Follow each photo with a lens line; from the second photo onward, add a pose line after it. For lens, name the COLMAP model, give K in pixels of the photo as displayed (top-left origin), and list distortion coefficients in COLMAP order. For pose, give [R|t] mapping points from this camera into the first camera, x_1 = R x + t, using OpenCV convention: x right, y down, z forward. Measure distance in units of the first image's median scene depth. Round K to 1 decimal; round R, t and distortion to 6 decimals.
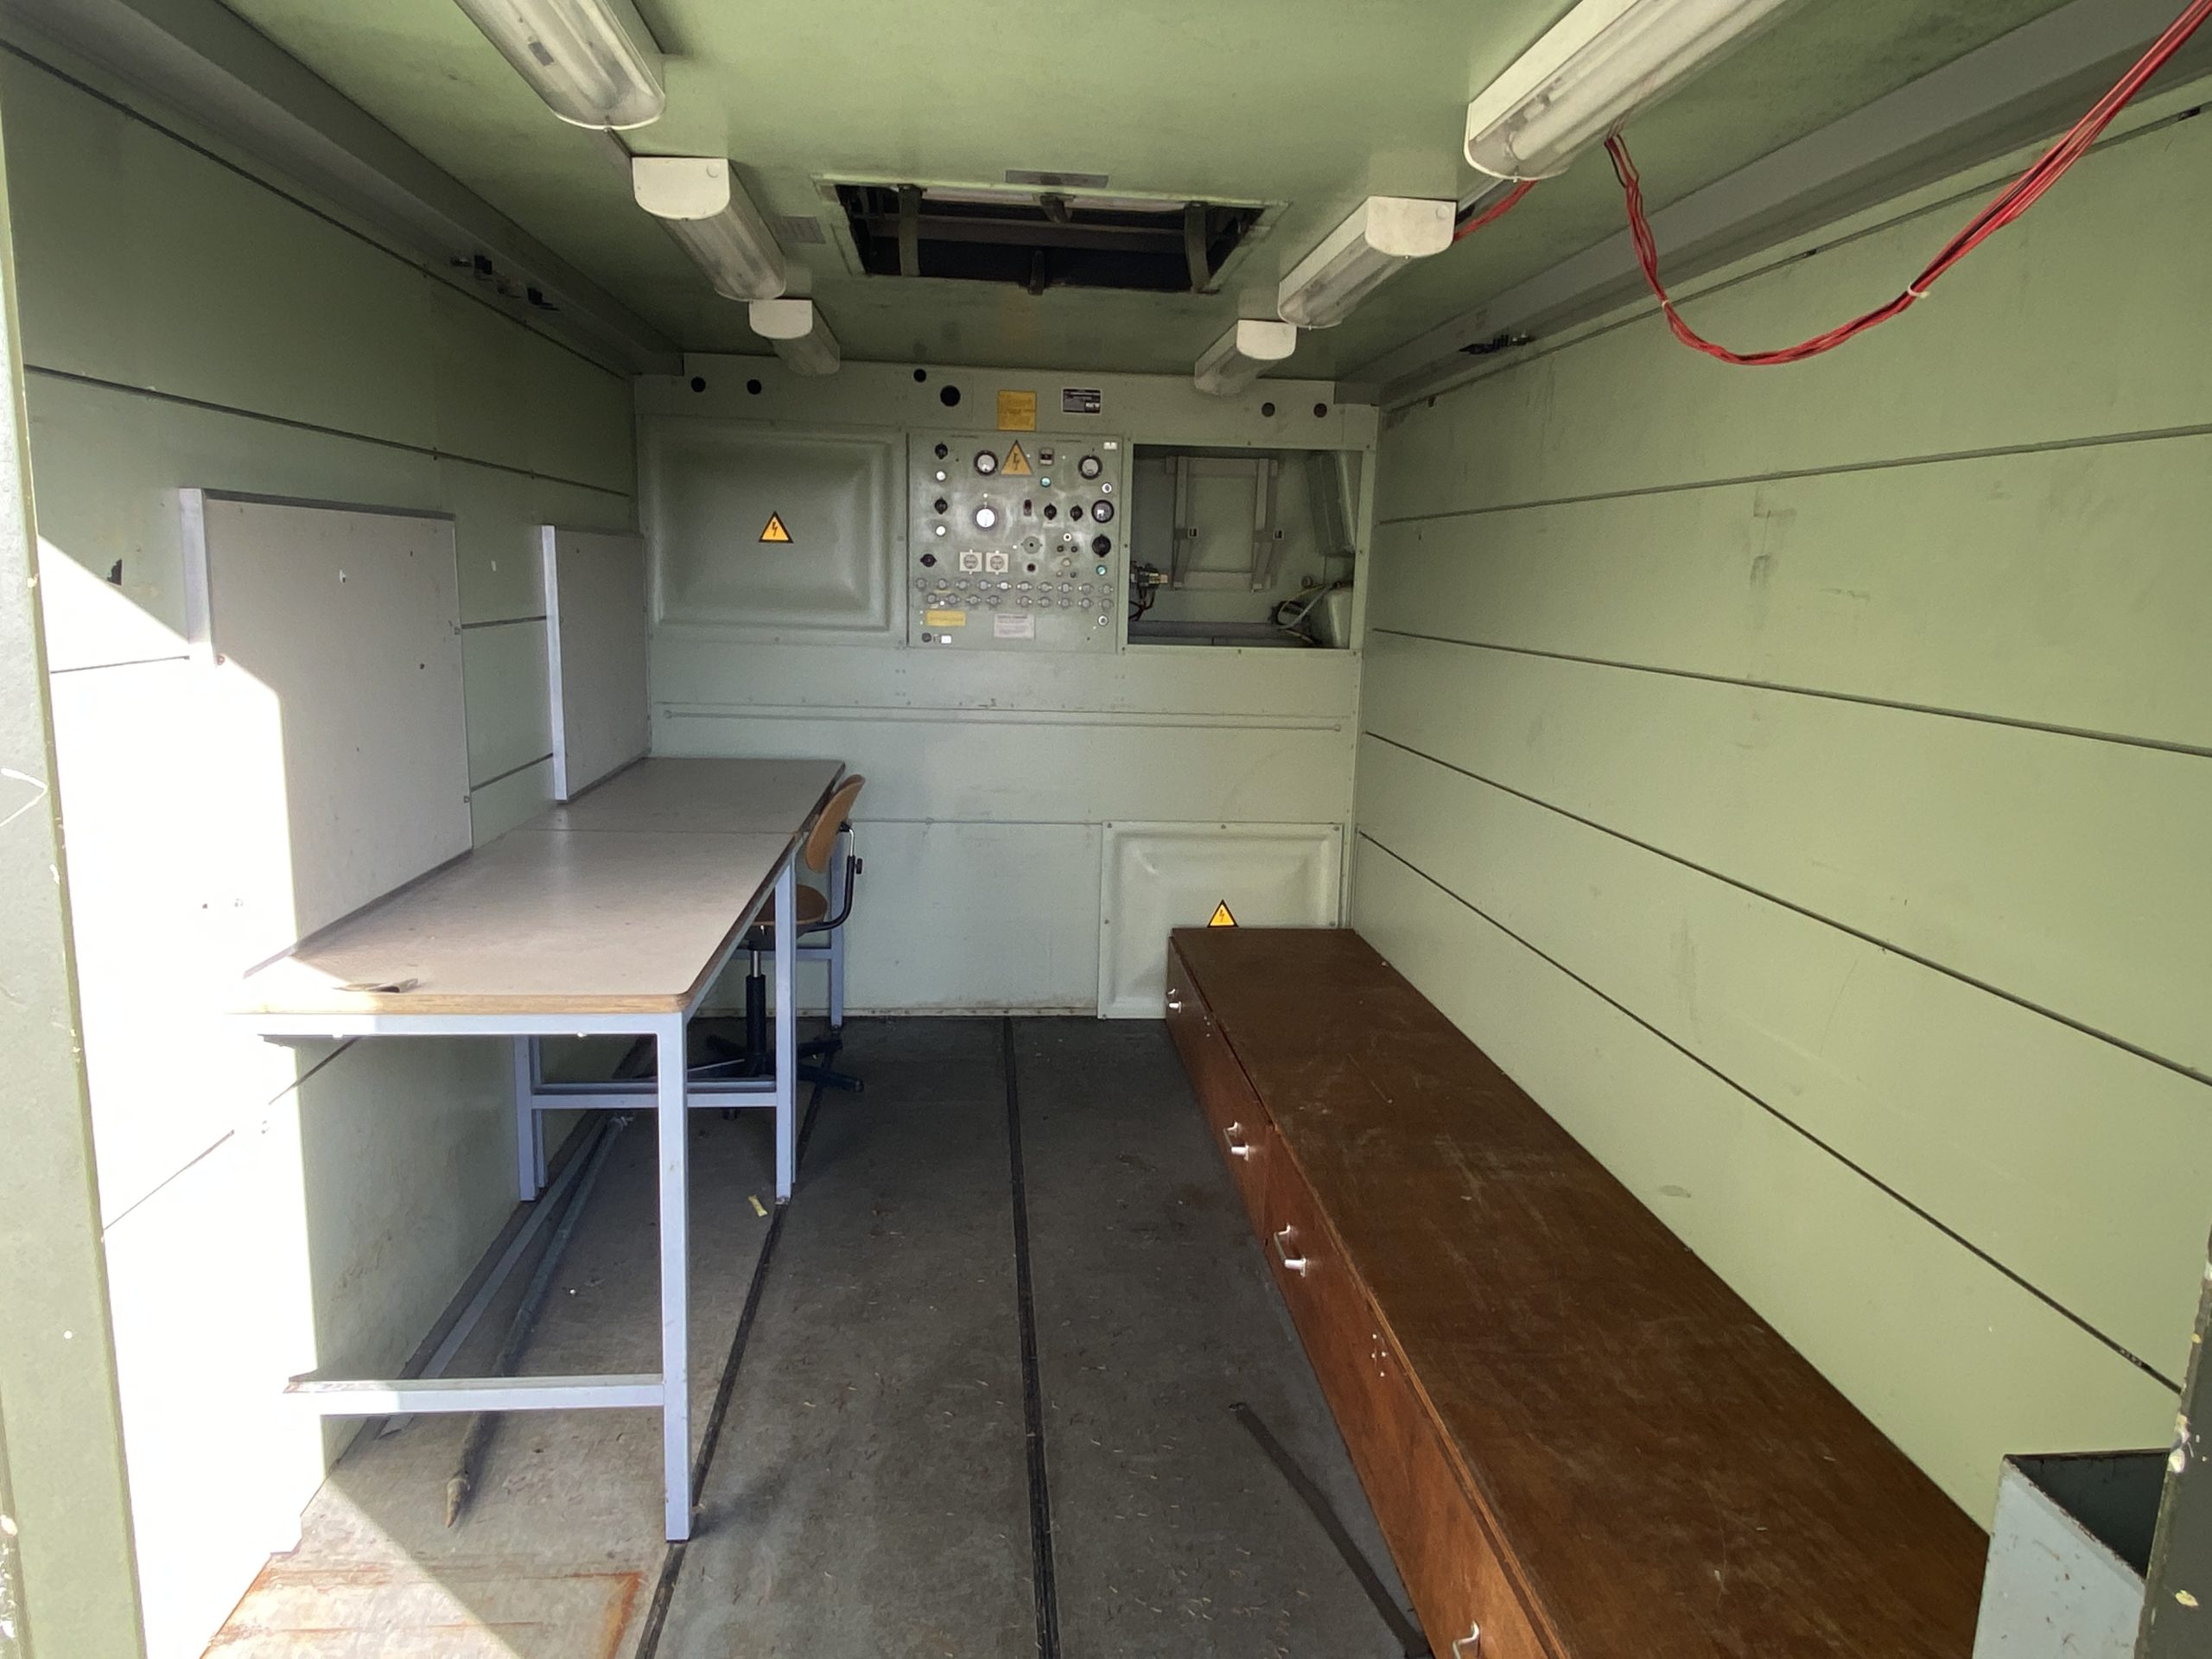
lens RADIAL K [[1422.7, 0, 1104.2], [0, 1422.7, 858.3], [0, 0, 1]] dist [0.043958, -0.052296]
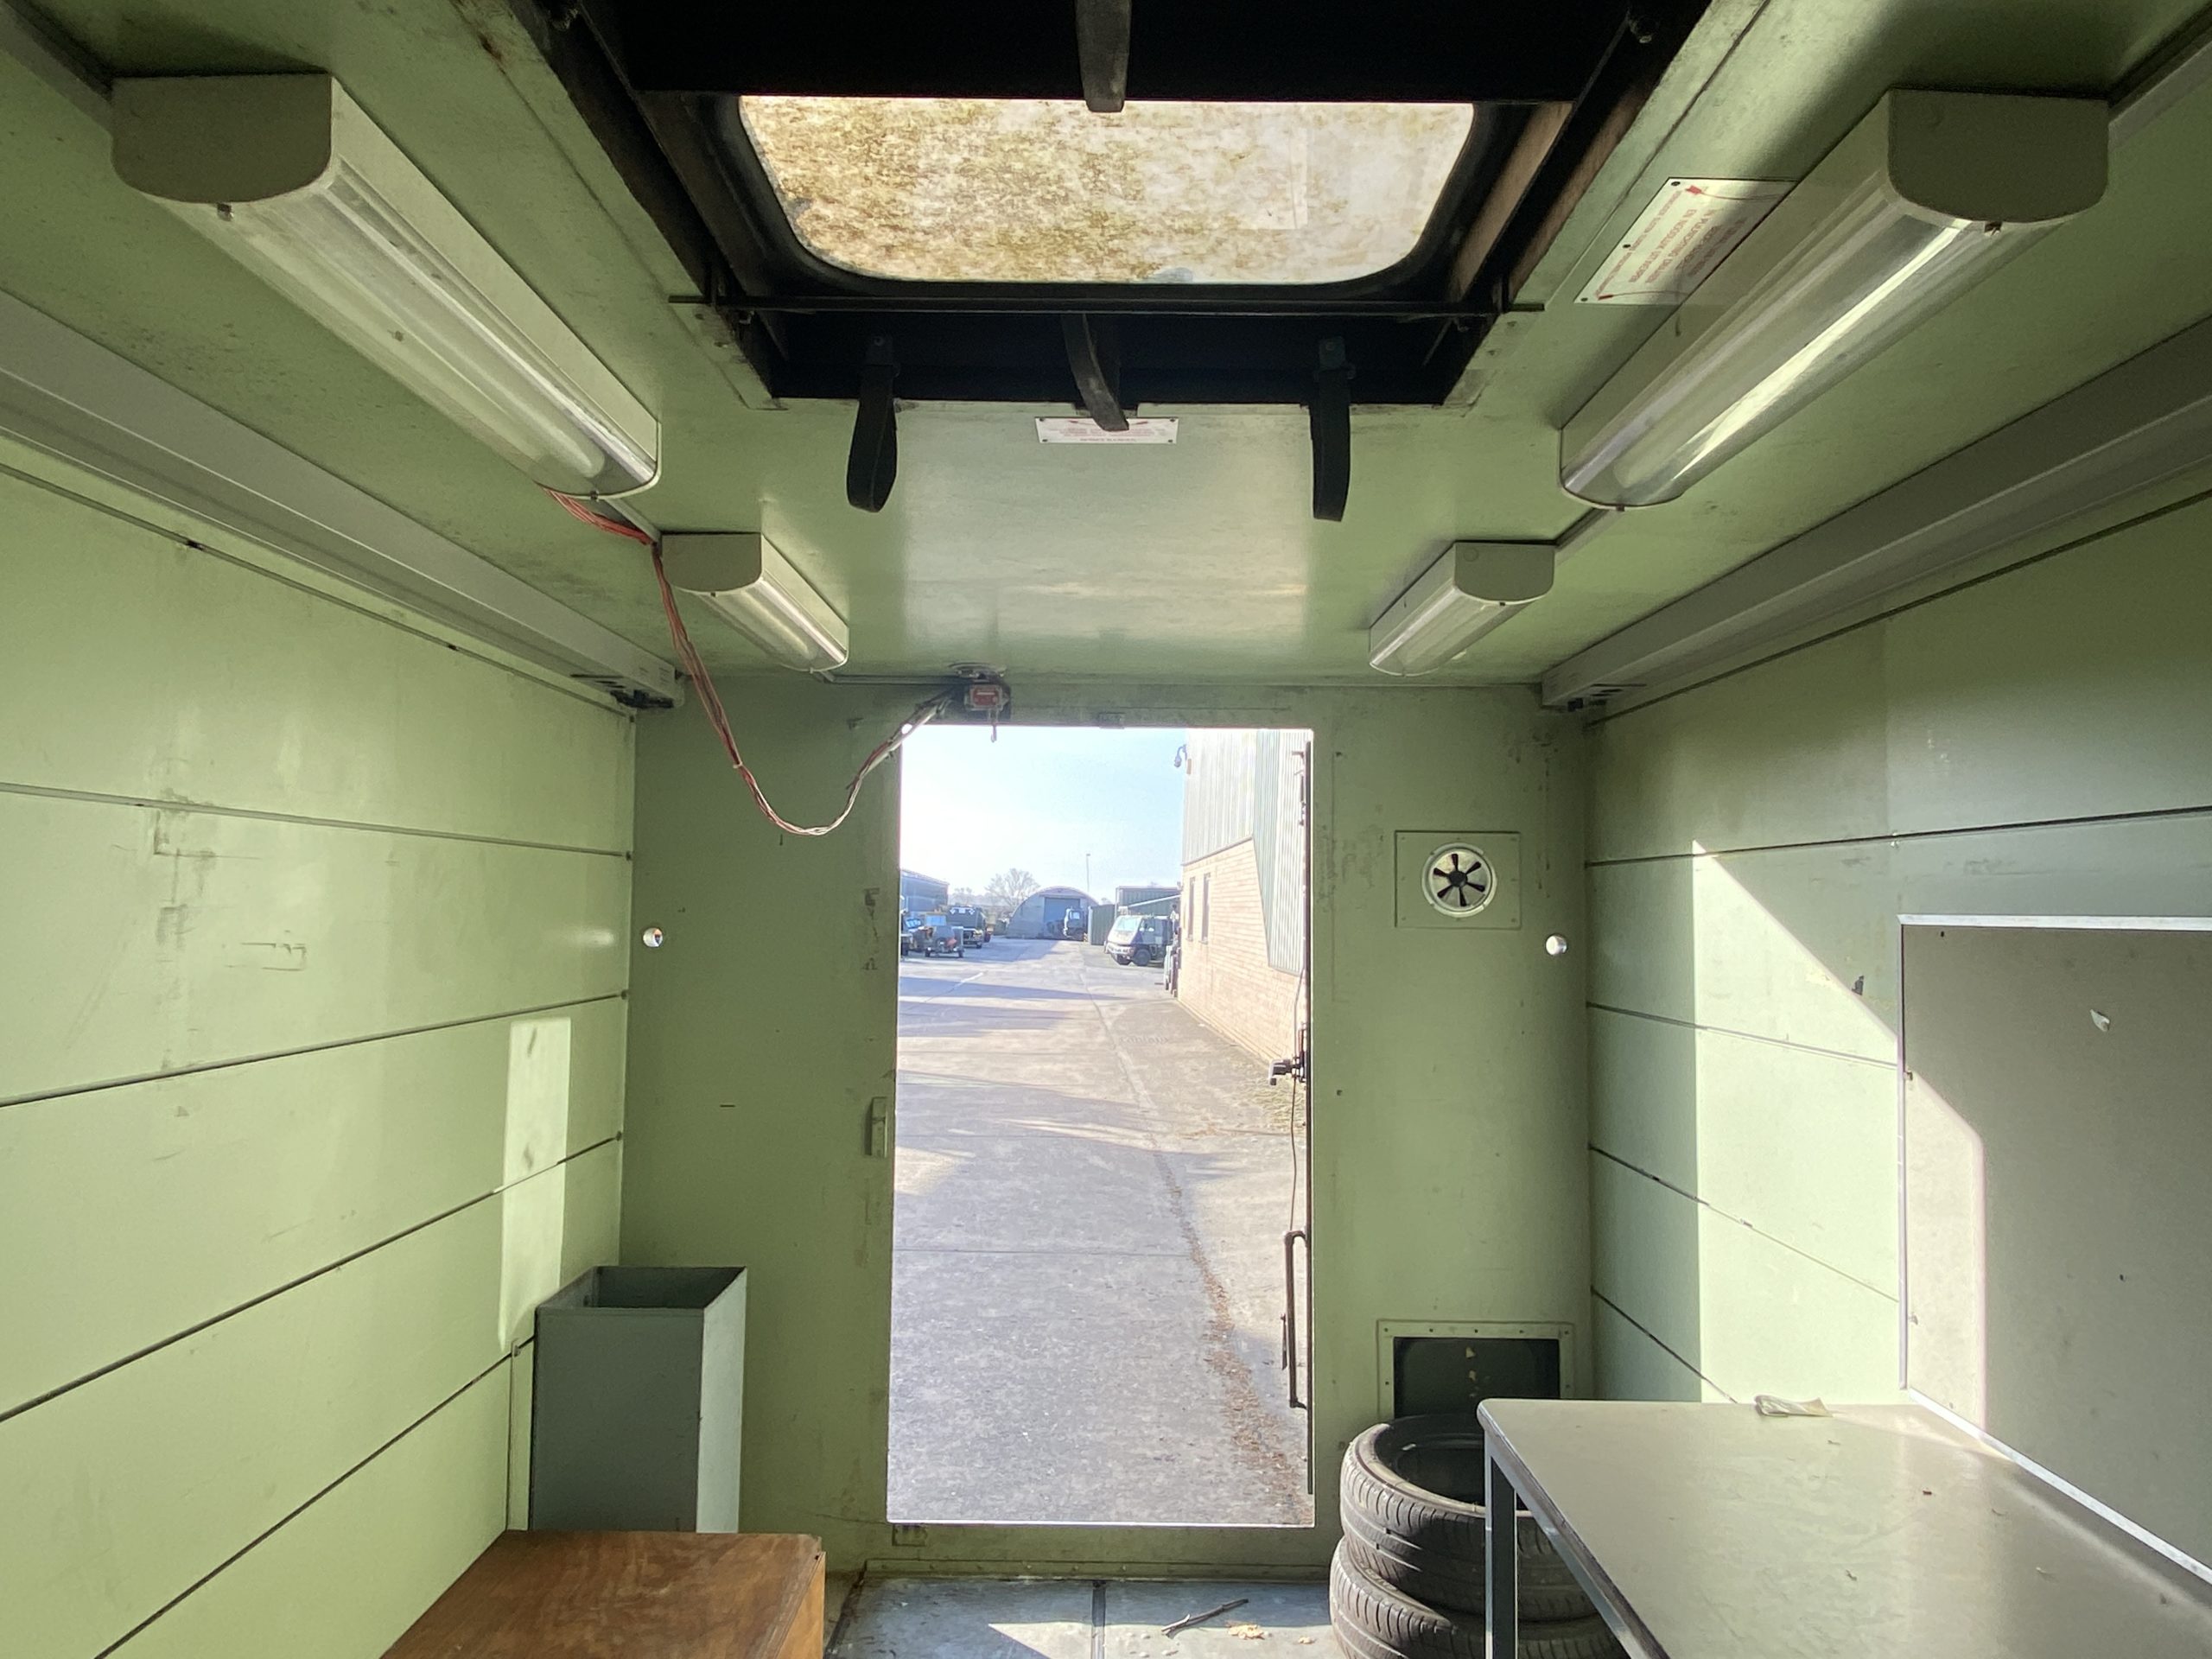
lens RADIAL K [[1417.2, 0, 1107.6], [0, 1417.2, 861.2], [0, 0, 1]] dist [0.046902, -0.054370]
pose [[-0.995244, -0.037153, 0.090049, -0.194443], [-0.022037, 0.986316, 0.163384, -0.711892], [-0.094887, 0.160623, -0.982444, 3.260624]]
